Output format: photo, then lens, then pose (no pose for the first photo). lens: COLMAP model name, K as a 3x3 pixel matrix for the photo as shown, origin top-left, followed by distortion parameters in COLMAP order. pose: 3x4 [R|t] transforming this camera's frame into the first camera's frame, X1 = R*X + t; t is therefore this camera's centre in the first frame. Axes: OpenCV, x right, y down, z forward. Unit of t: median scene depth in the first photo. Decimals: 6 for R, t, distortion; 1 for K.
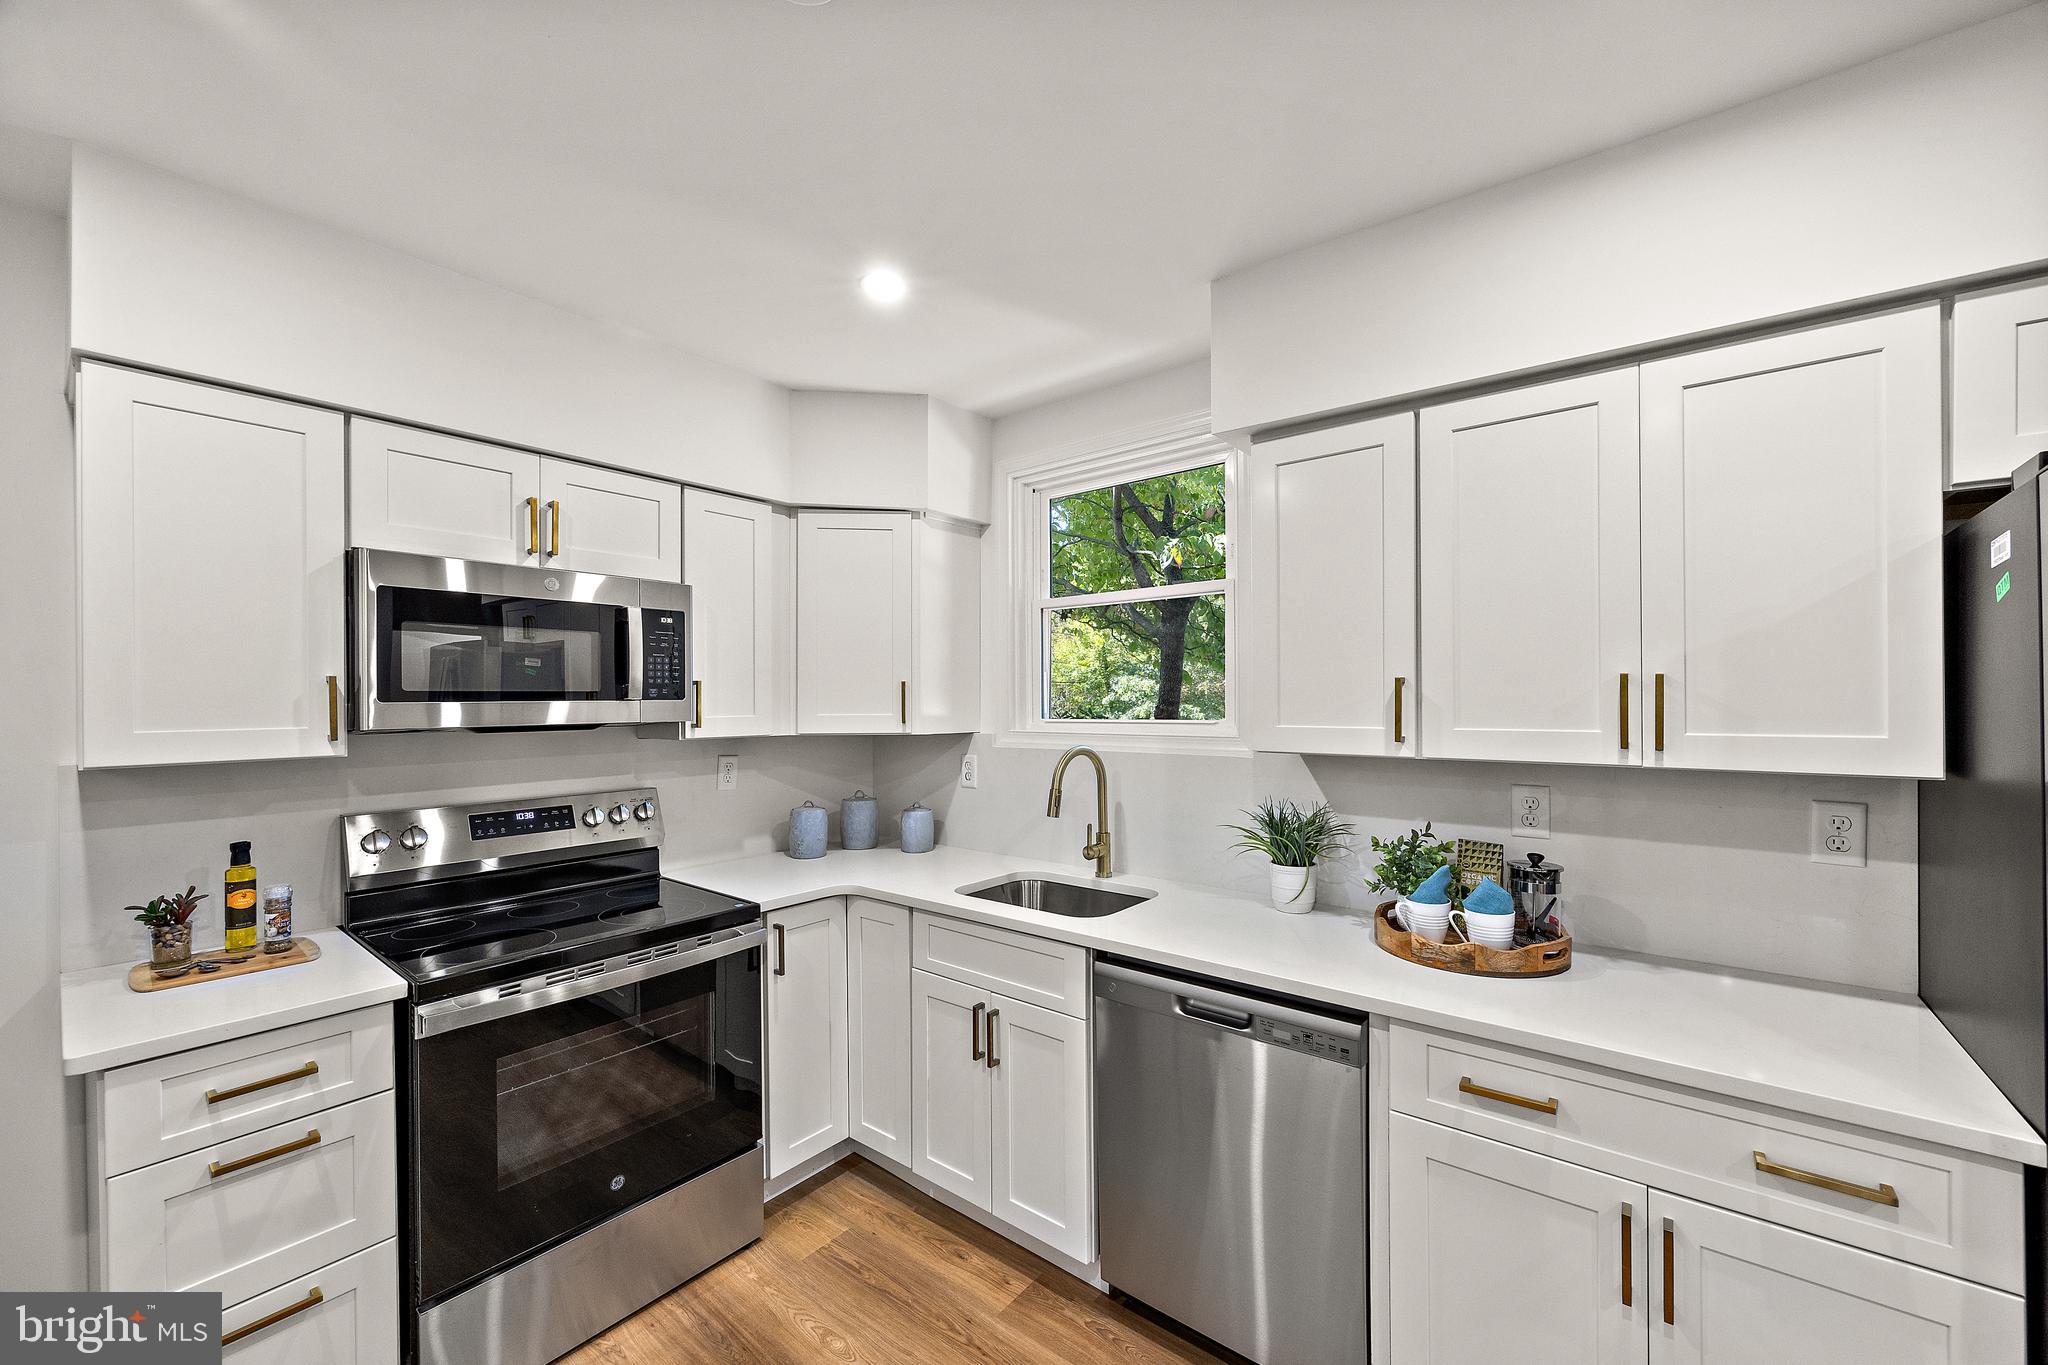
lens RADIAL K [[787.1, 0, 1026.1], [0, 787.1, 699.0], [0, 0, 1]] dist [-0.001366, -0.000202]
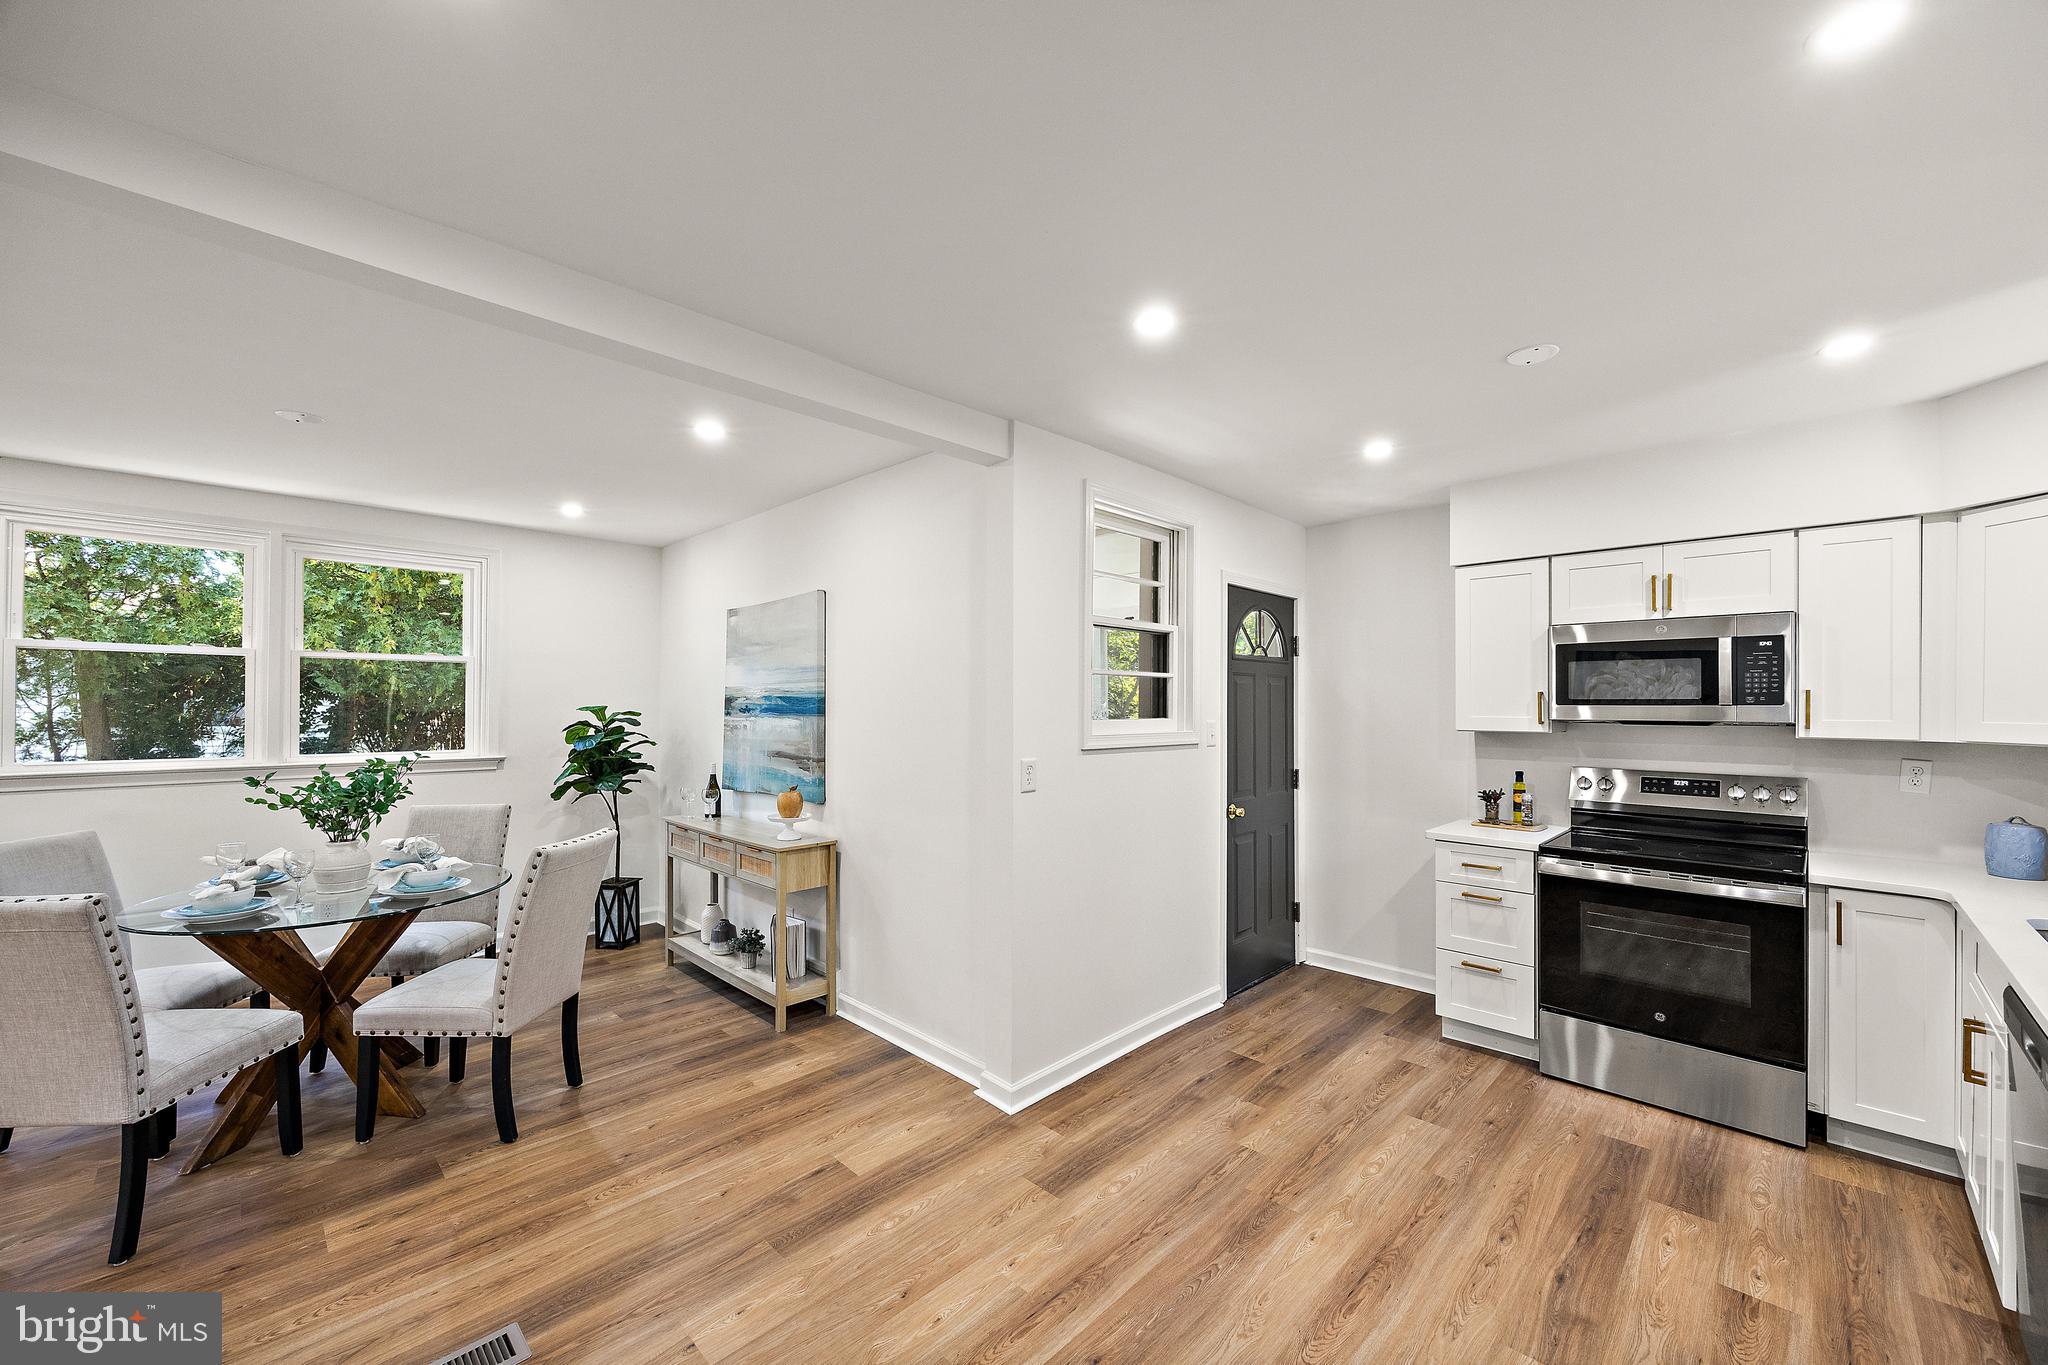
lens RADIAL K [[787.1, 0, 1047.3], [0, 787.1, 705.3], [0, 0, 1]] dist [-0.001366, -0.000202]
pose [[-0.093422, 0.007535, -0.995598, 1.024091], [-0.003418, 0.999963, 0.007889, -0.005767], [0.995621, 0.004140, -0.093393, -0.052553]]
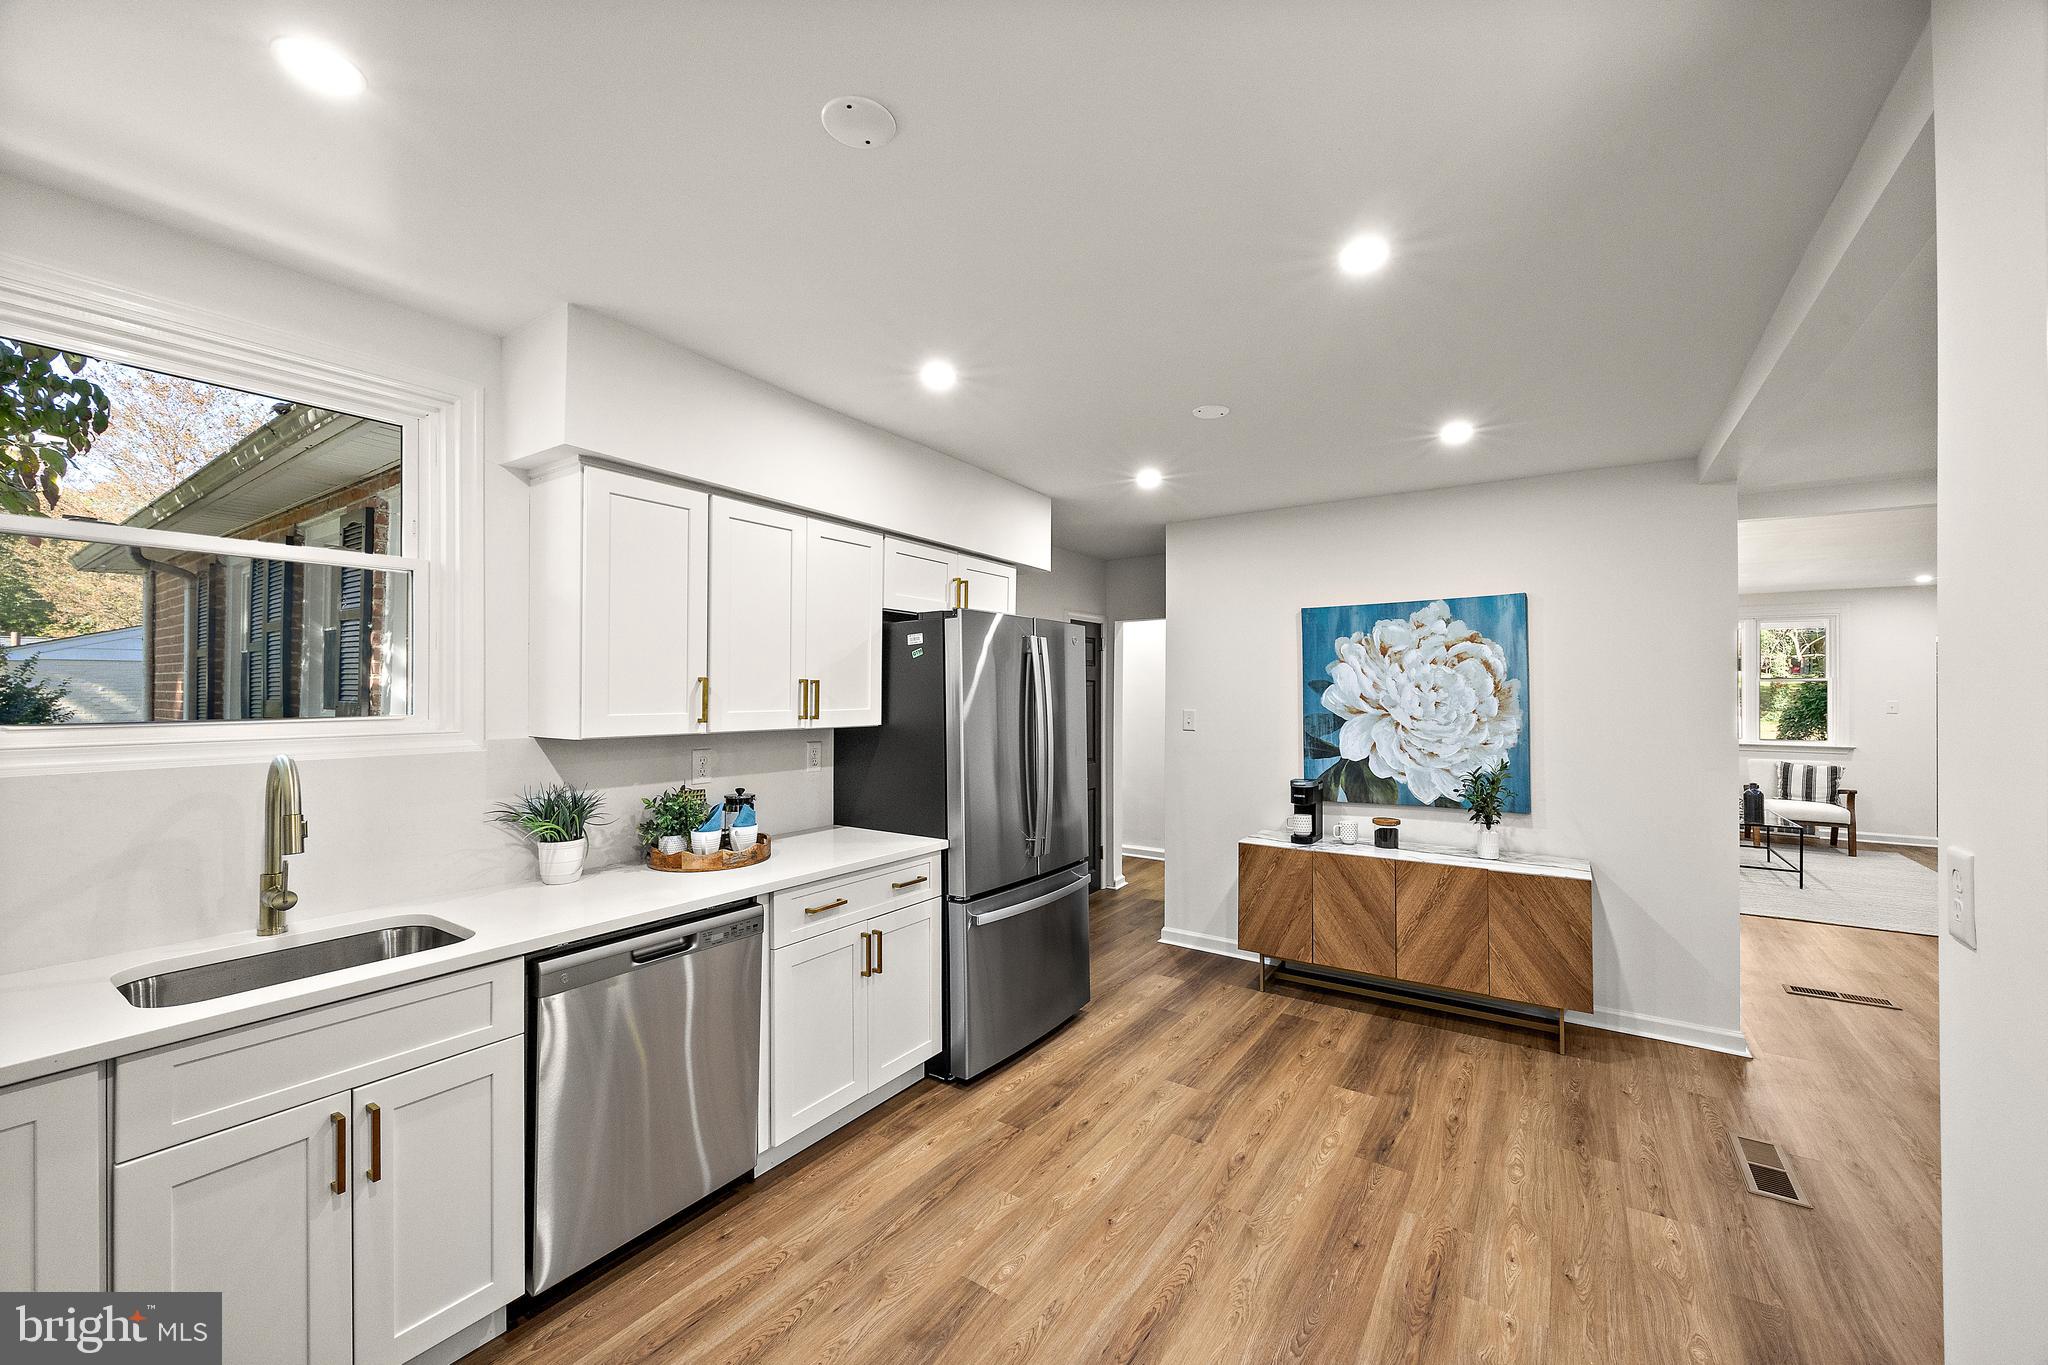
lens RADIAL K [[787.1, 0, 1048.9], [0, 787.1, 686.9], [0, 0, 1]] dist [-0.001366, -0.000202]
pose [[-0.093103, 0.010030, 0.995606, -0.843468], [-0.002734, 0.999943, -0.010329, 0.002755], [-0.995653, -0.003684, -0.093070, 0.425447]]
